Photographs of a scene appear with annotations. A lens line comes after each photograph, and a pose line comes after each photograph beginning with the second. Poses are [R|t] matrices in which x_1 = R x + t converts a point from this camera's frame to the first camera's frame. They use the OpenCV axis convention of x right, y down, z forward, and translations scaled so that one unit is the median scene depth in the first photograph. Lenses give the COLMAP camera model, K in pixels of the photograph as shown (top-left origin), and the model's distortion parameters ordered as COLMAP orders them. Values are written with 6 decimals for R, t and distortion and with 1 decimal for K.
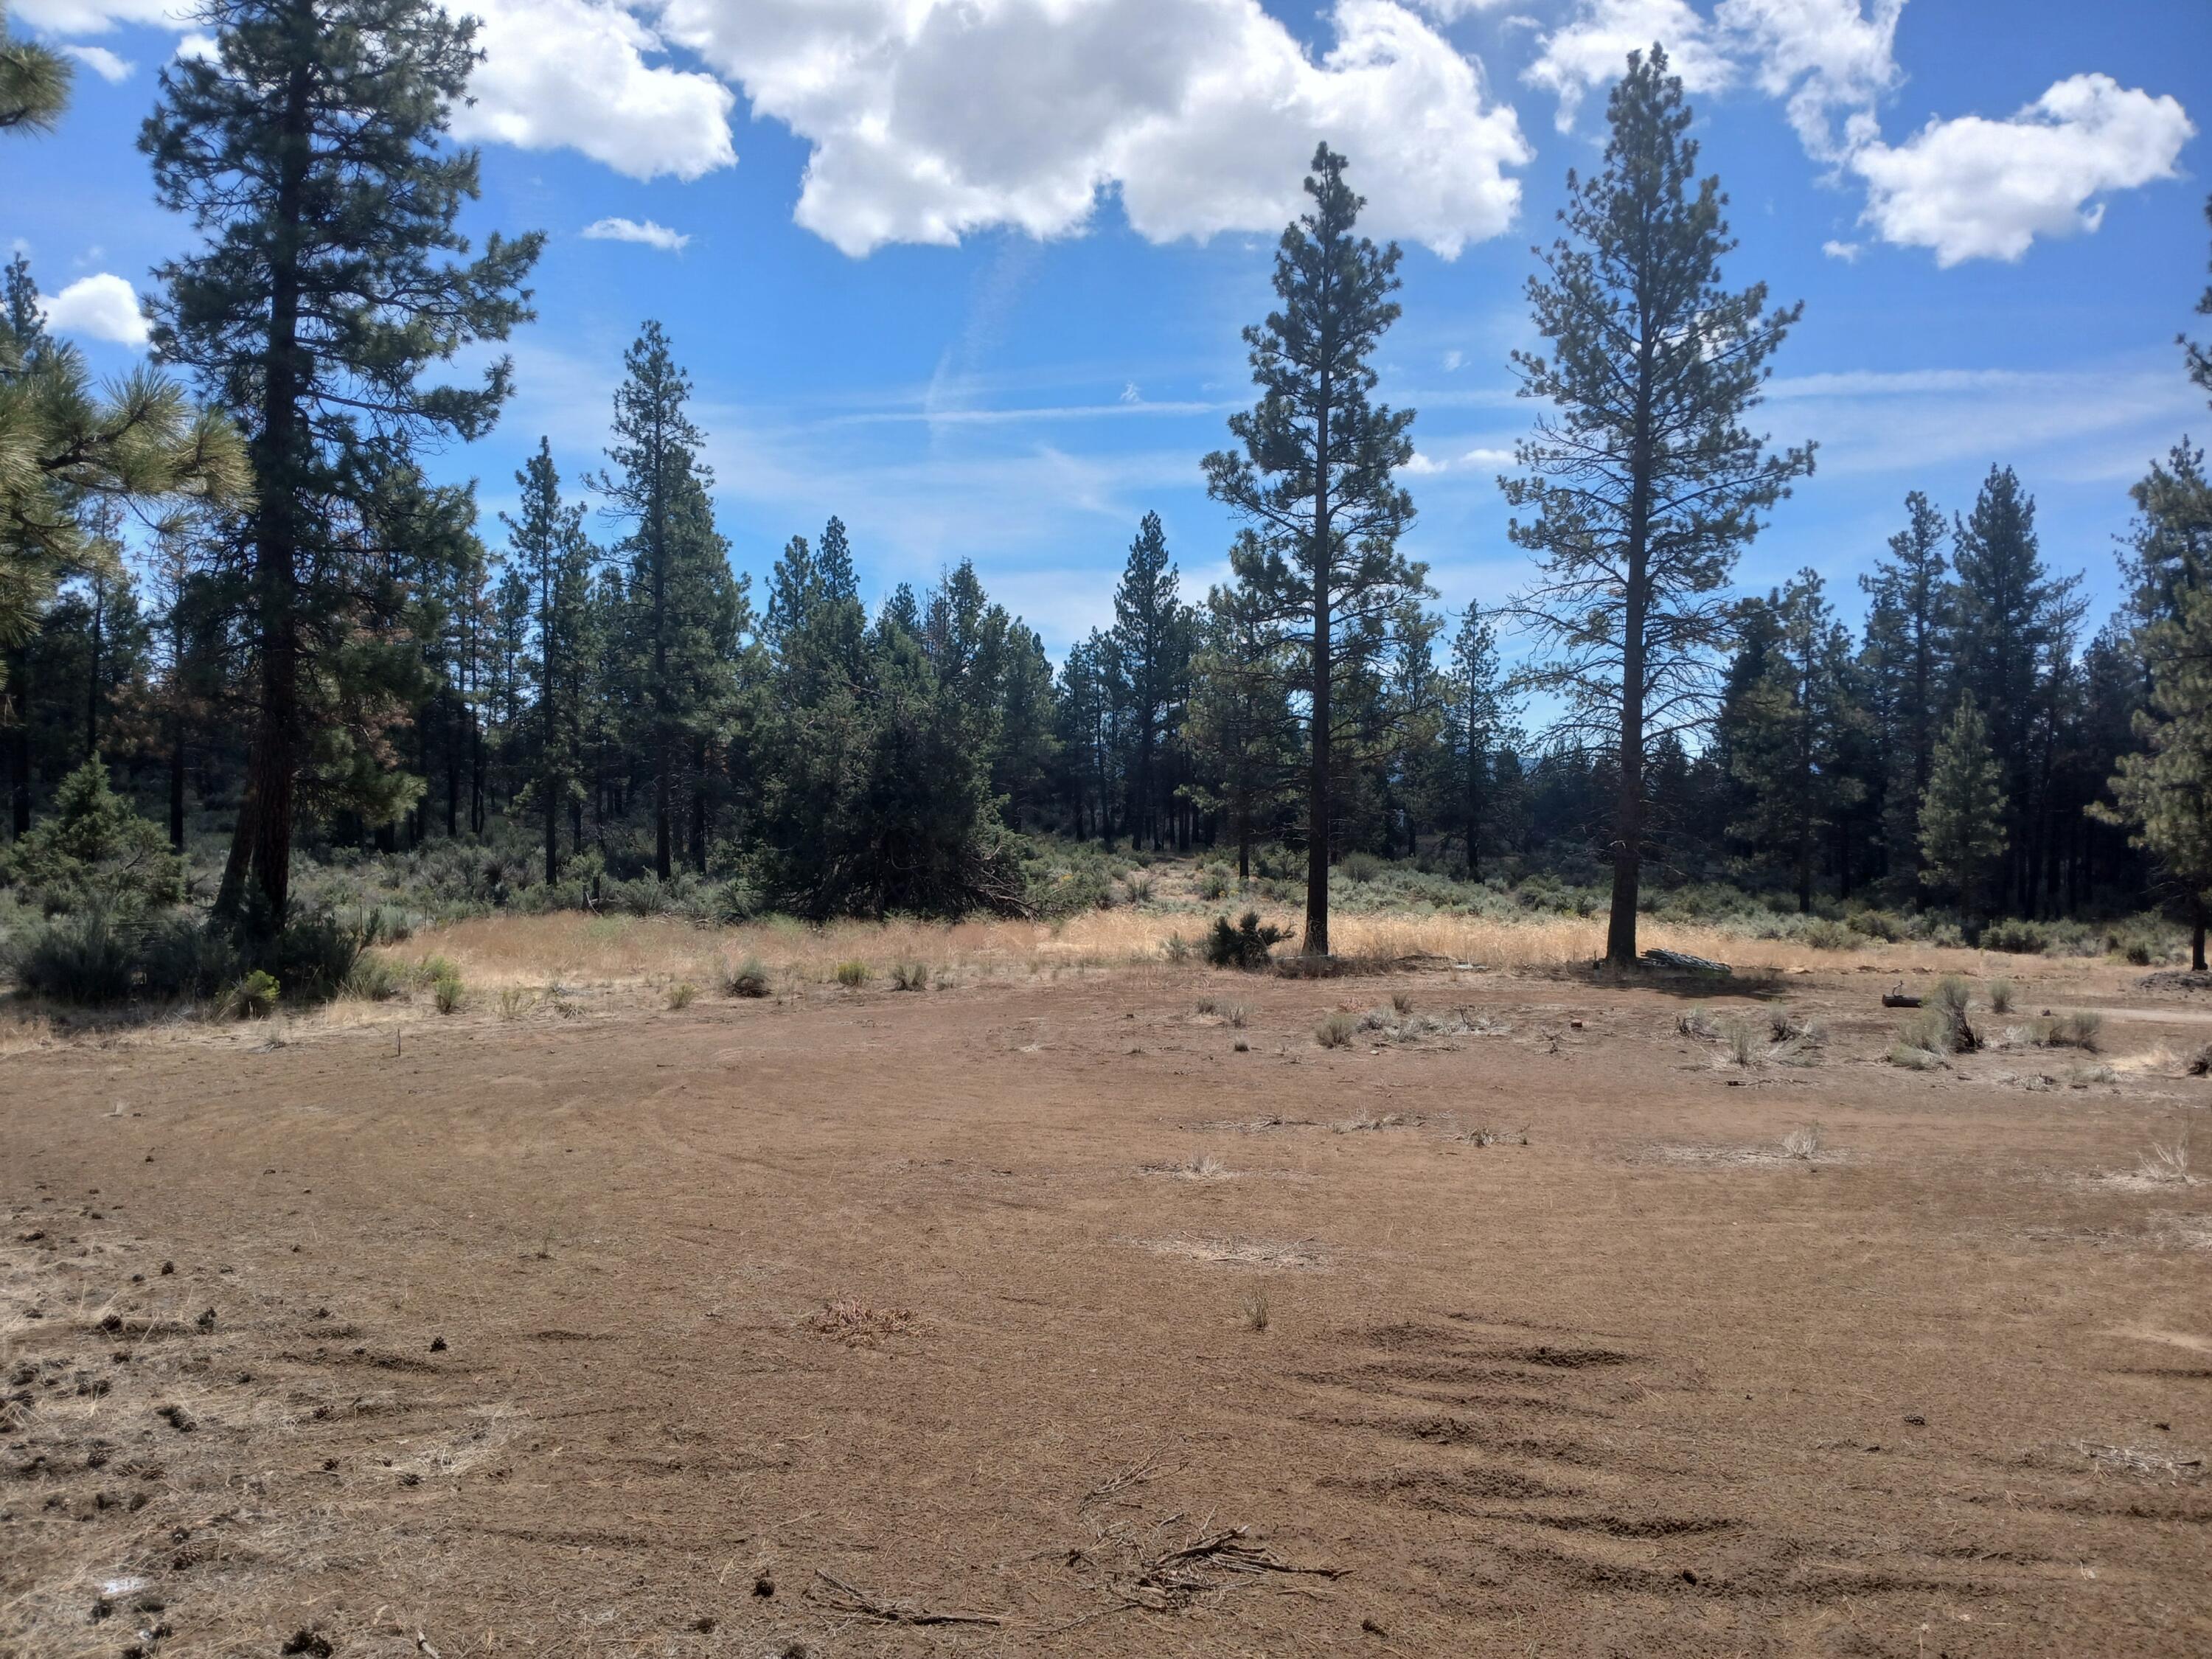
lens RADIAL K [[1756.8, 0, 1106.0], [0, 1756.8, 829.5], [0, 0, 1]] dist [0.112715, -0.249986]
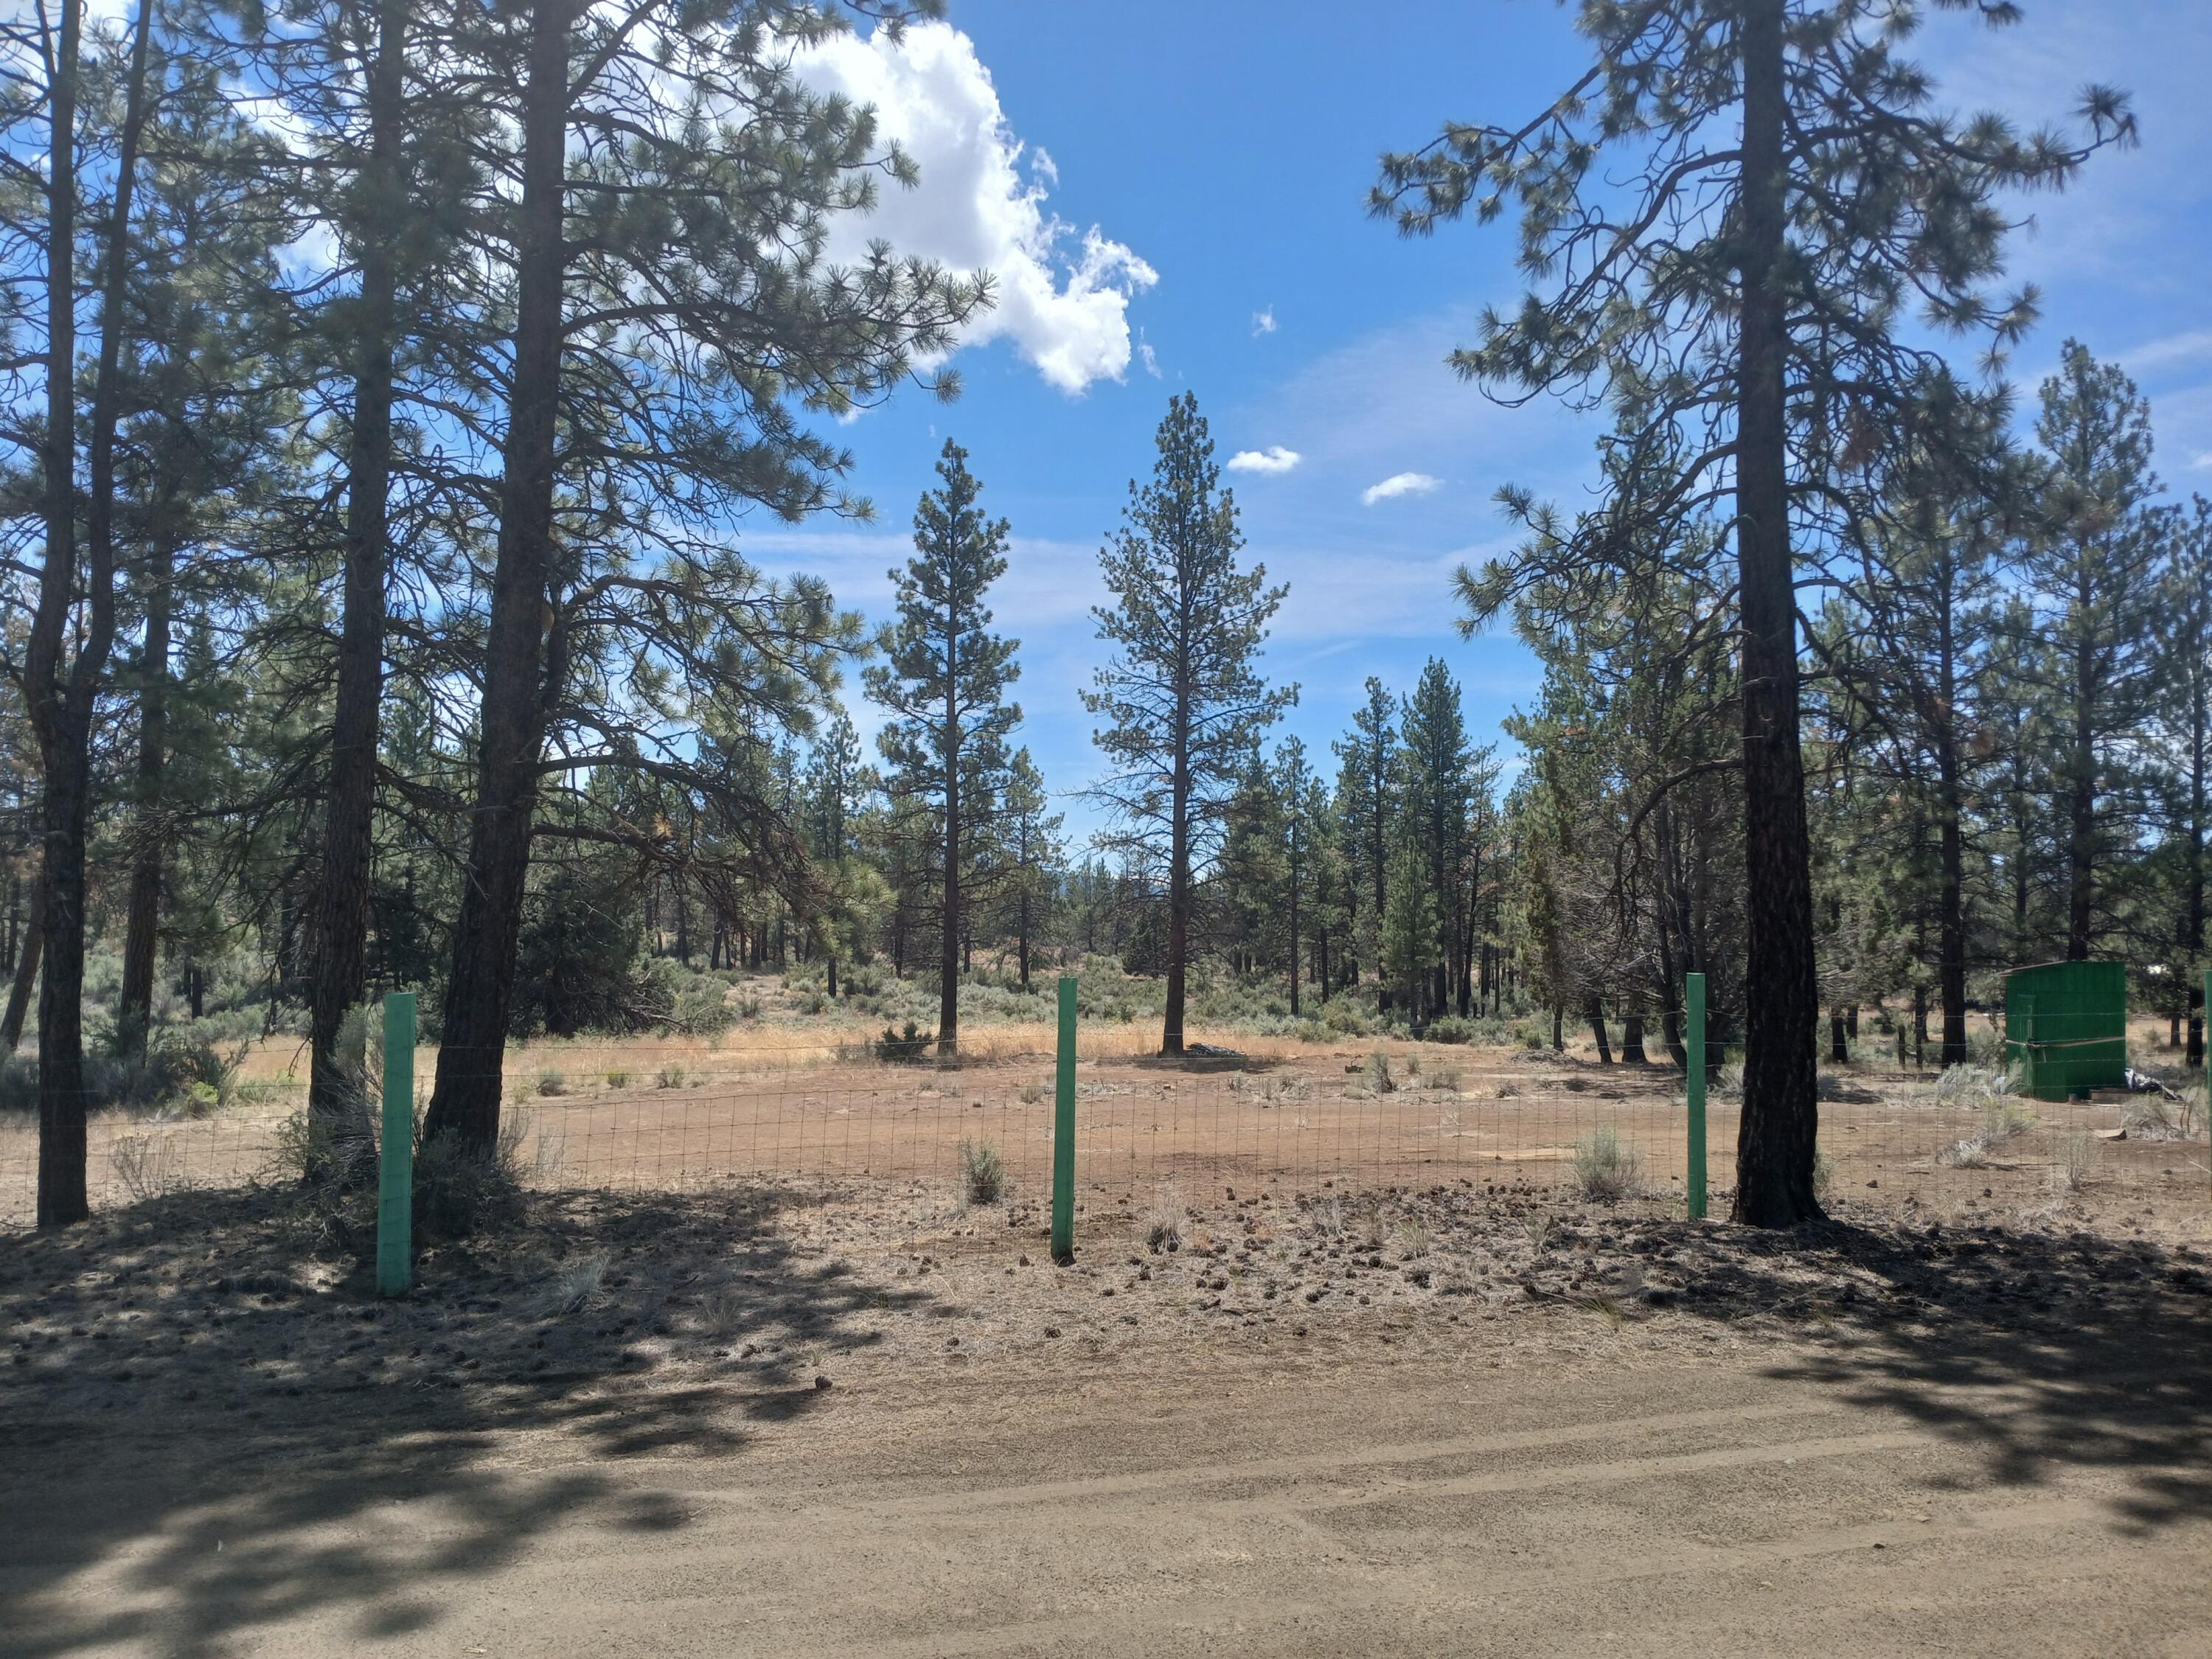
lens RADIAL K [[1756.8, 0, 1106.0], [0, 1756.8, 829.5], [0, 0, 1]] dist [0.112715, -0.249986]
pose [[0.963923, 0.010639, 0.265969, -0.113160], [0.006226, 0.998026, -0.062487, -0.011367], [-0.266109, 0.061889, 0.961954, -0.281637]]
